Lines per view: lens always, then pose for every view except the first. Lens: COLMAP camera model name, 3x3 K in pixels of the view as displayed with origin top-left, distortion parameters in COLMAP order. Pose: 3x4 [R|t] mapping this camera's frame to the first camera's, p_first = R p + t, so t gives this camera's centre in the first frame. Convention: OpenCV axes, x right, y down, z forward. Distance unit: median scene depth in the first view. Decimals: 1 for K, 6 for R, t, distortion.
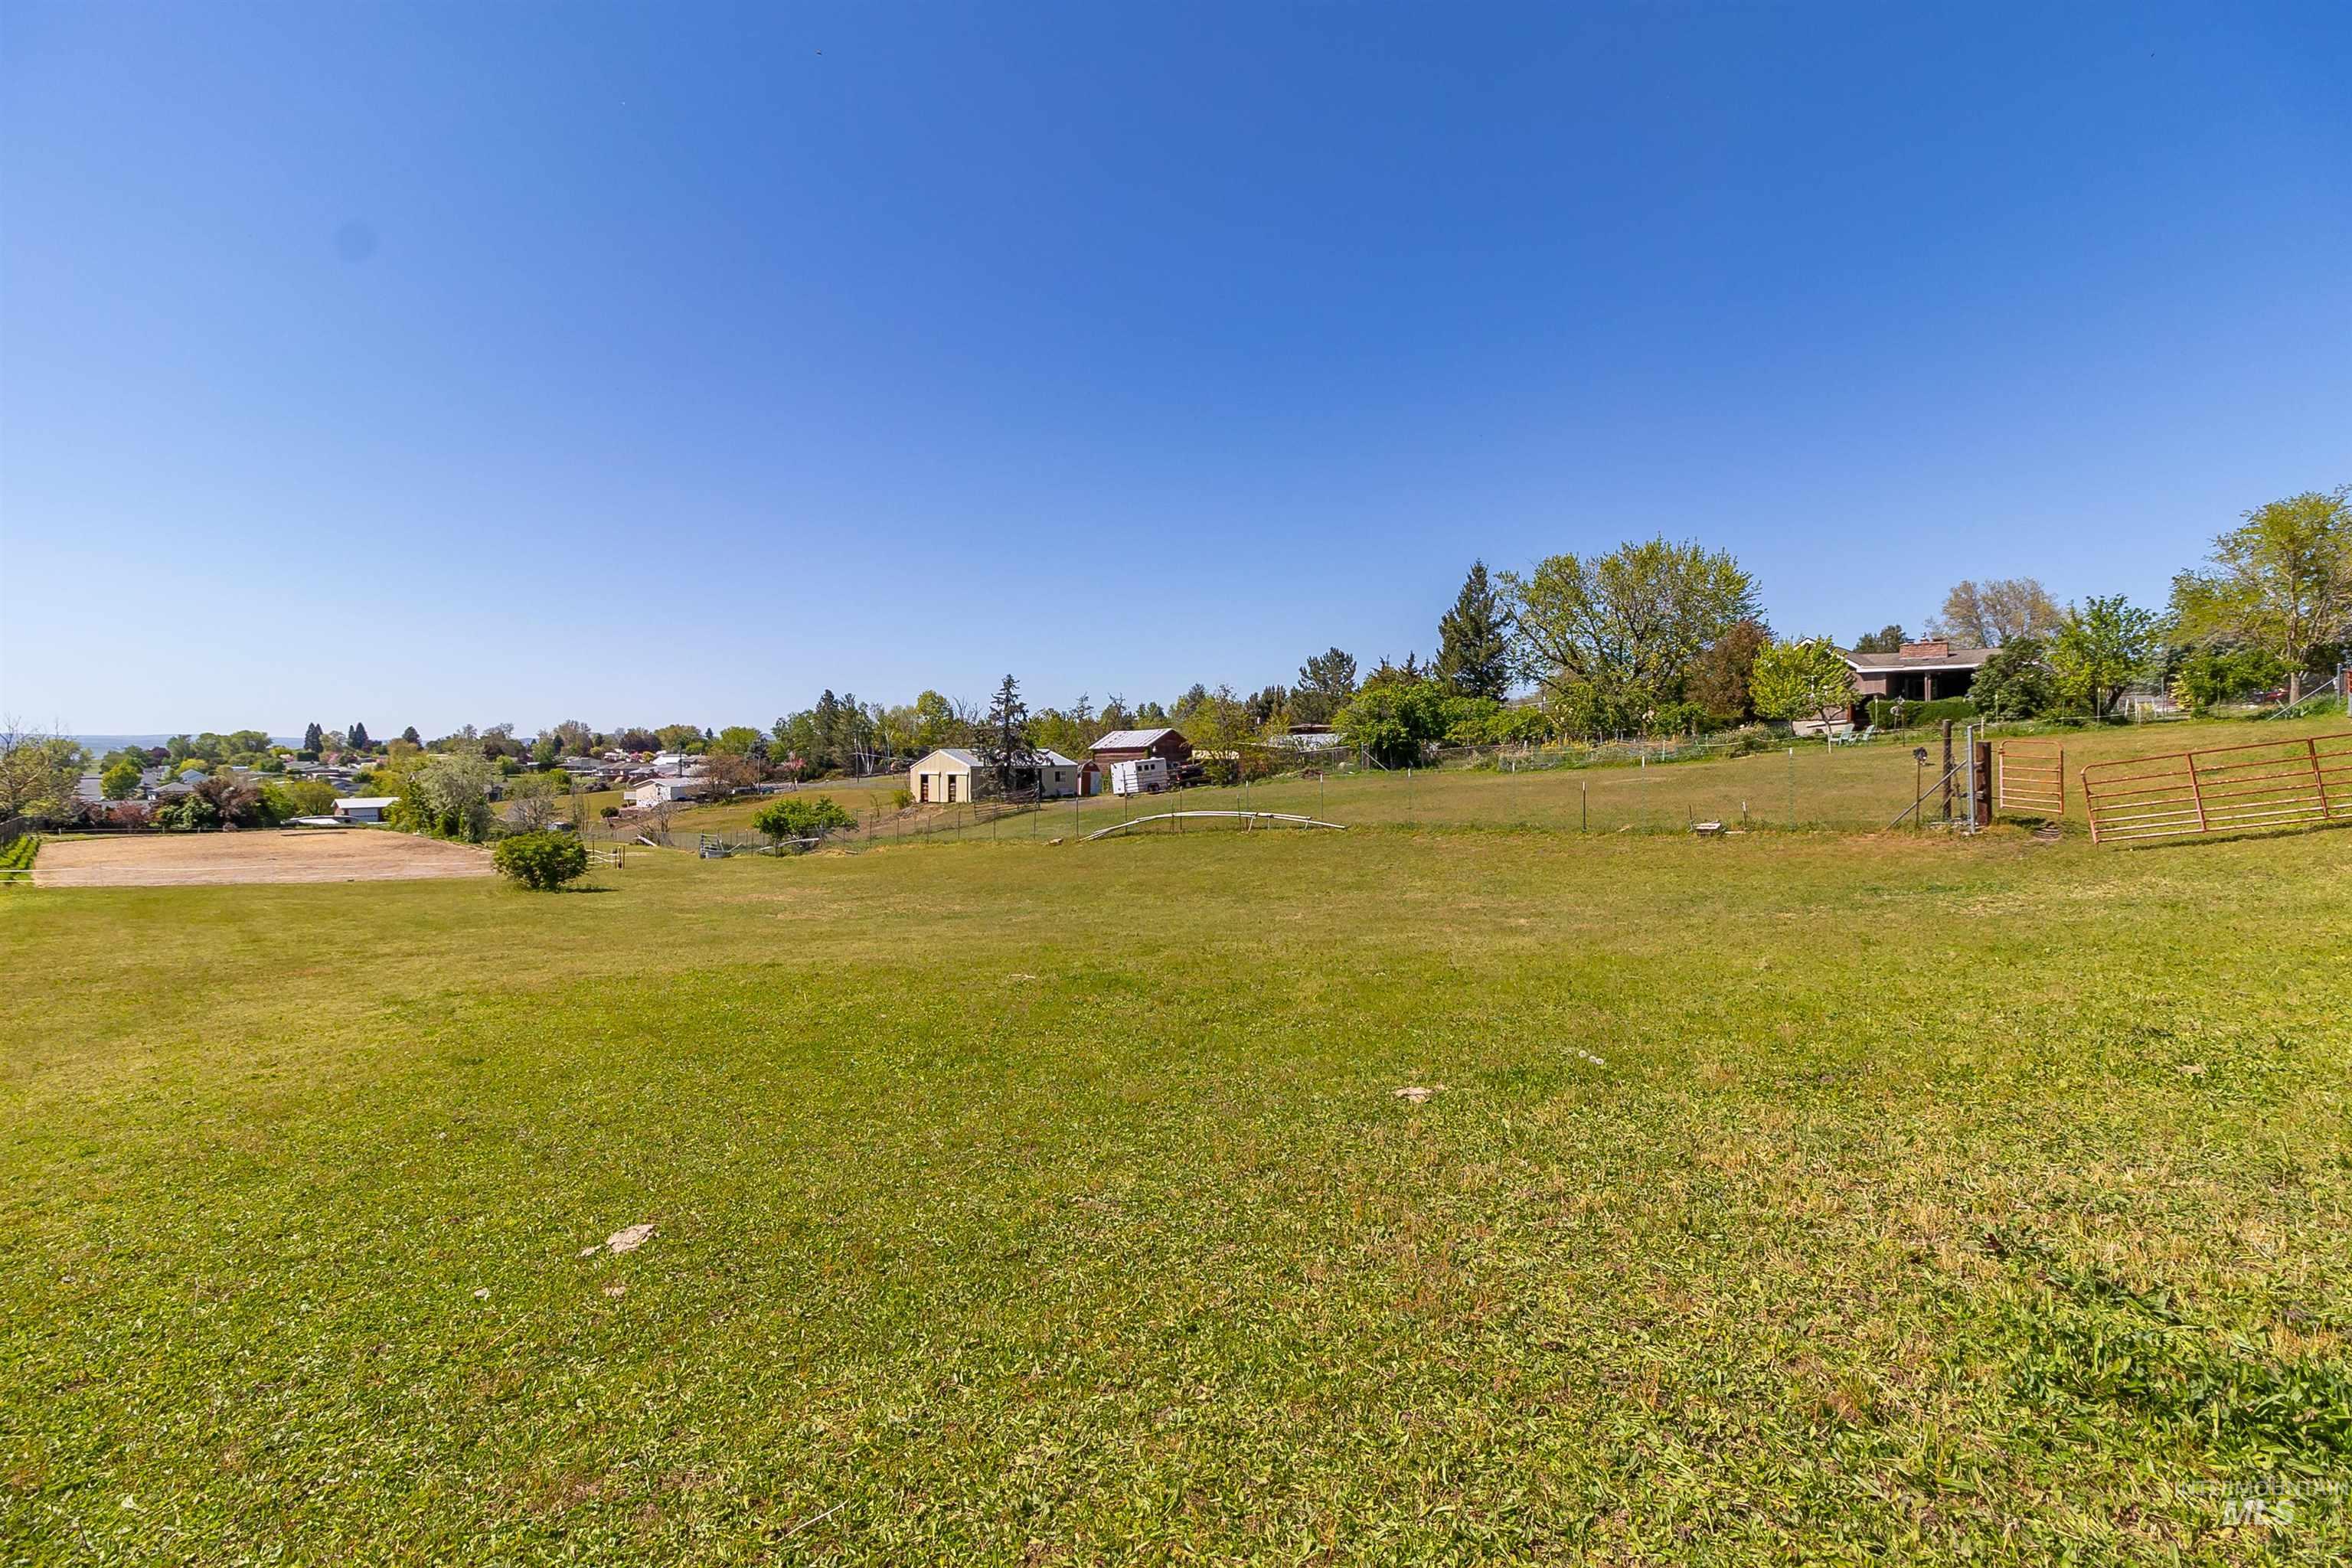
lens RADIAL K [[1124.8, 0, 1177.7], [0, 1124.8, 787.8], [0, 0, 1]] dist [-0.002163, -0.000348]
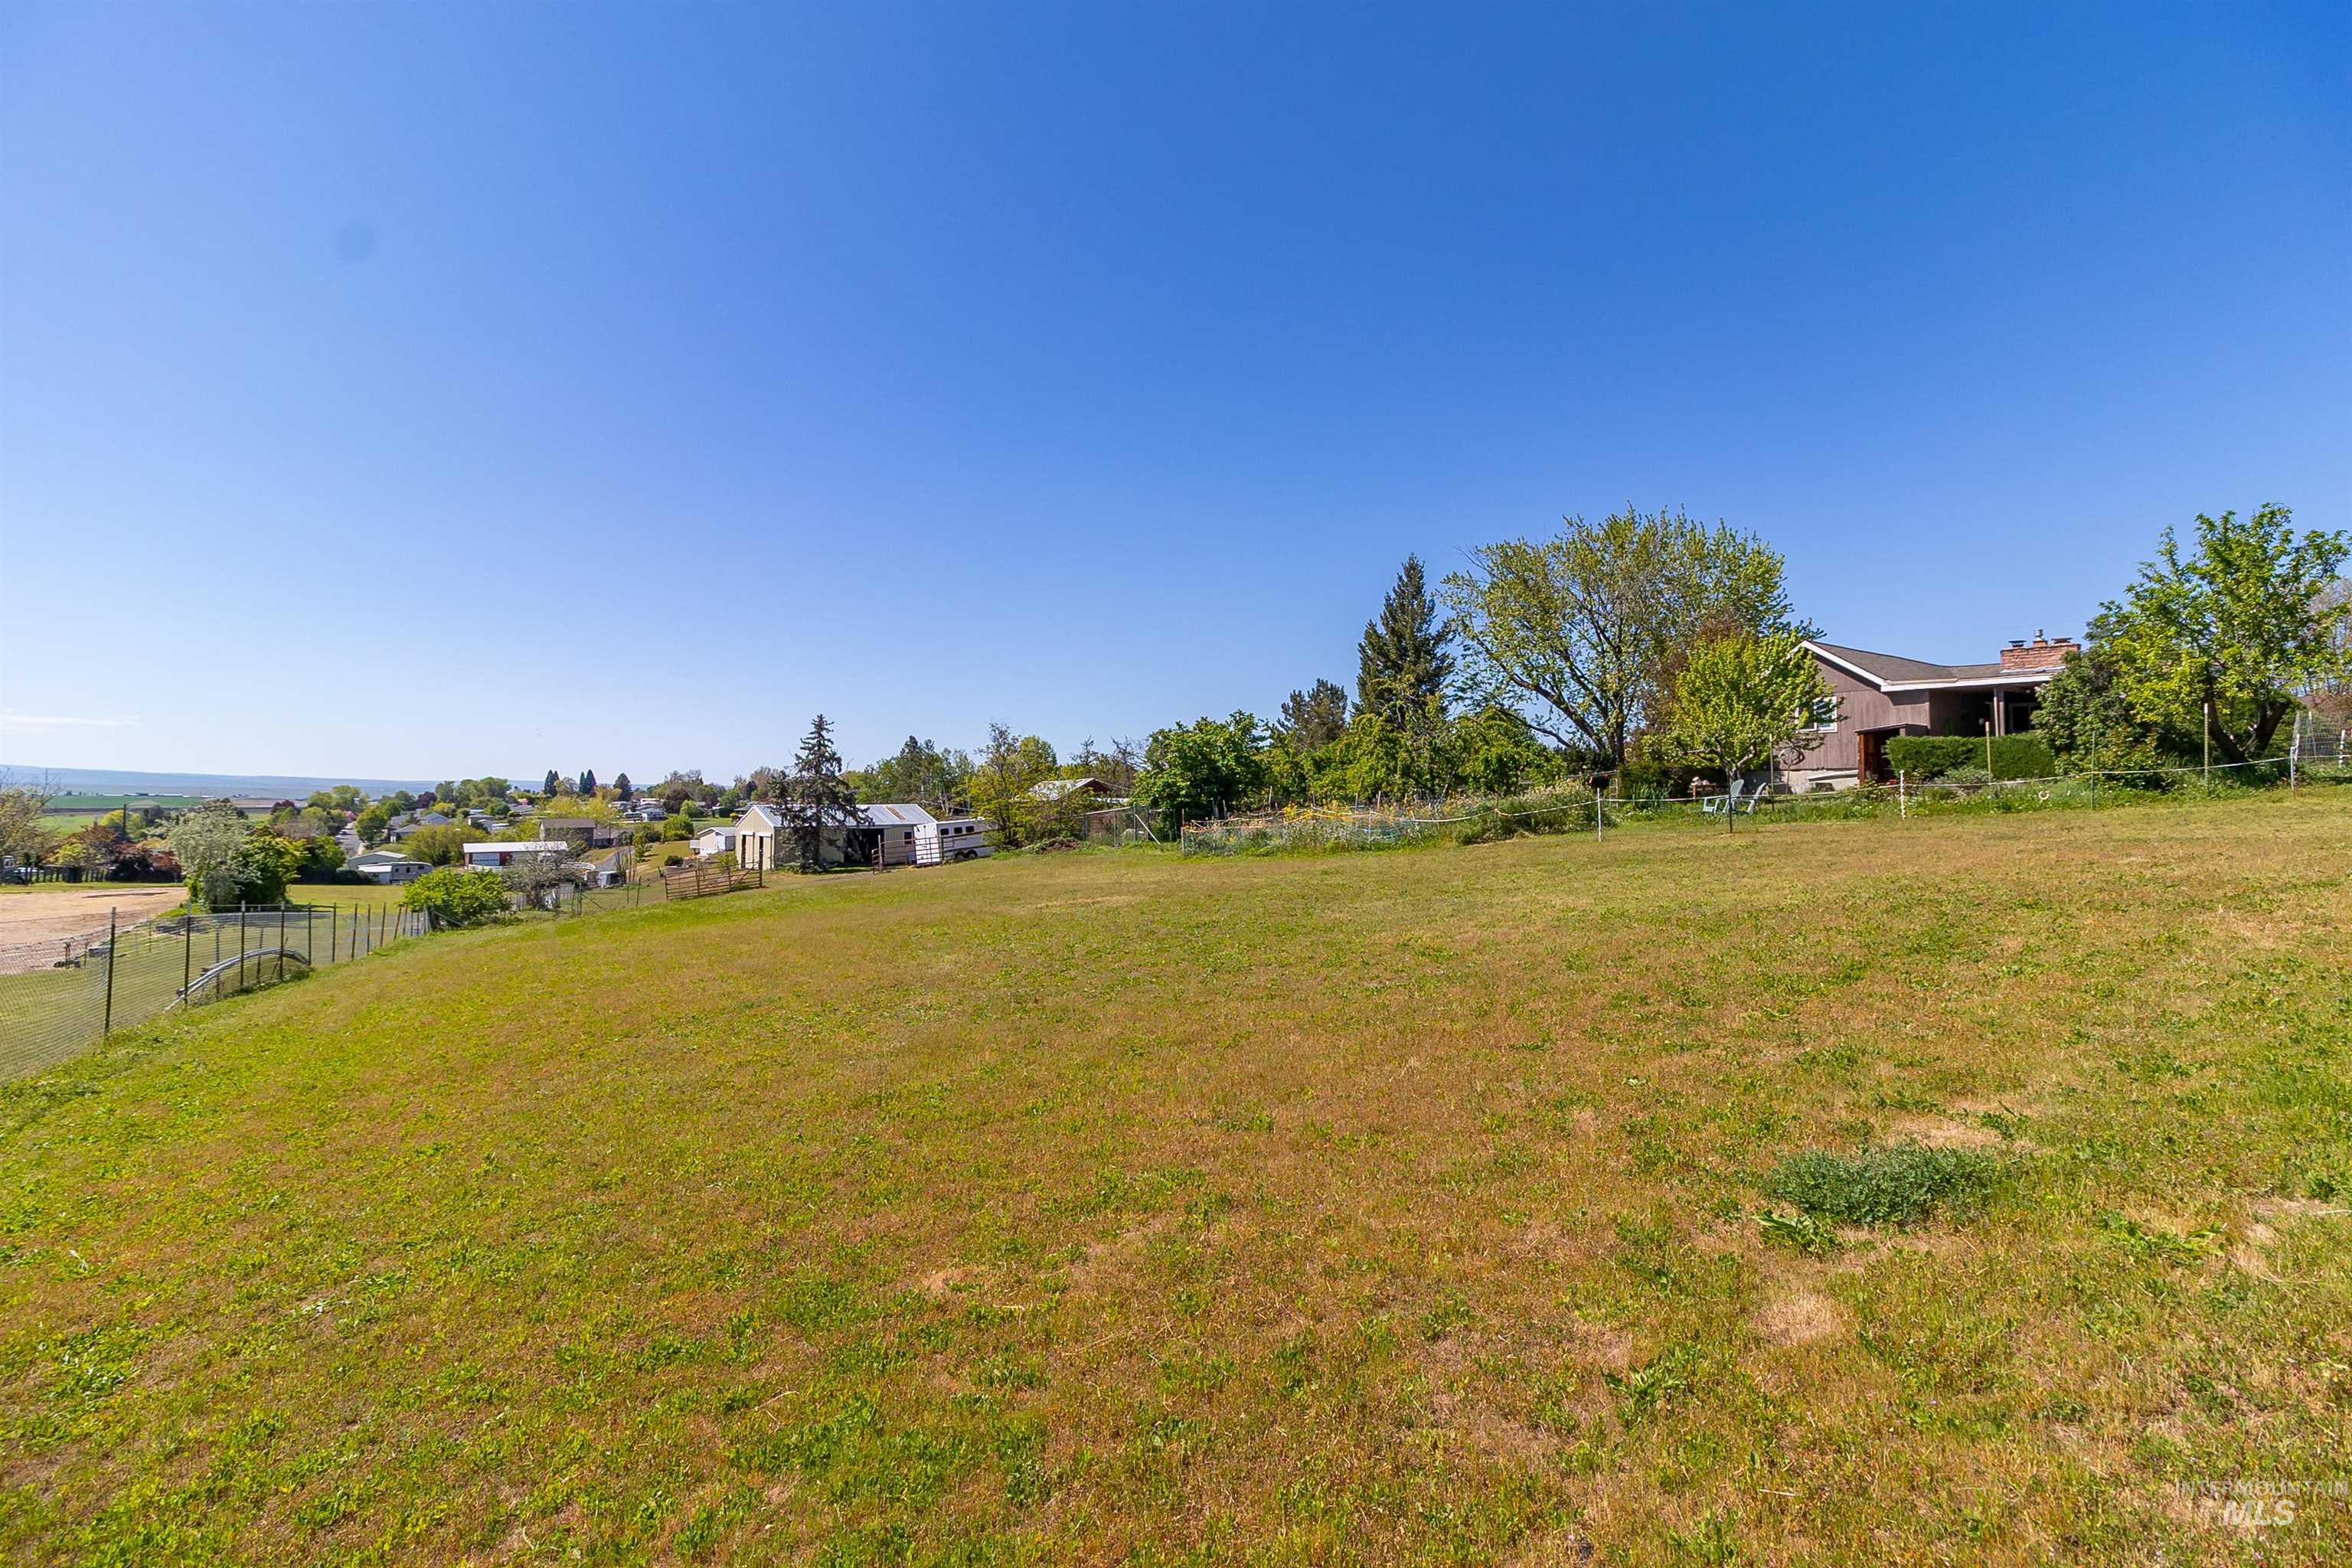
lens RADIAL K [[1124.8, 0, 1173.9], [0, 1124.8, 776.6], [0, 0, 1]] dist [-0.002163, -0.000348]
pose [[0.986273, -0.003102, -0.165096, 0.232899], [-0.004951, 0.998818, -0.048346, -0.017290], [0.165051, 0.048500, 0.985092, 0.235283]]
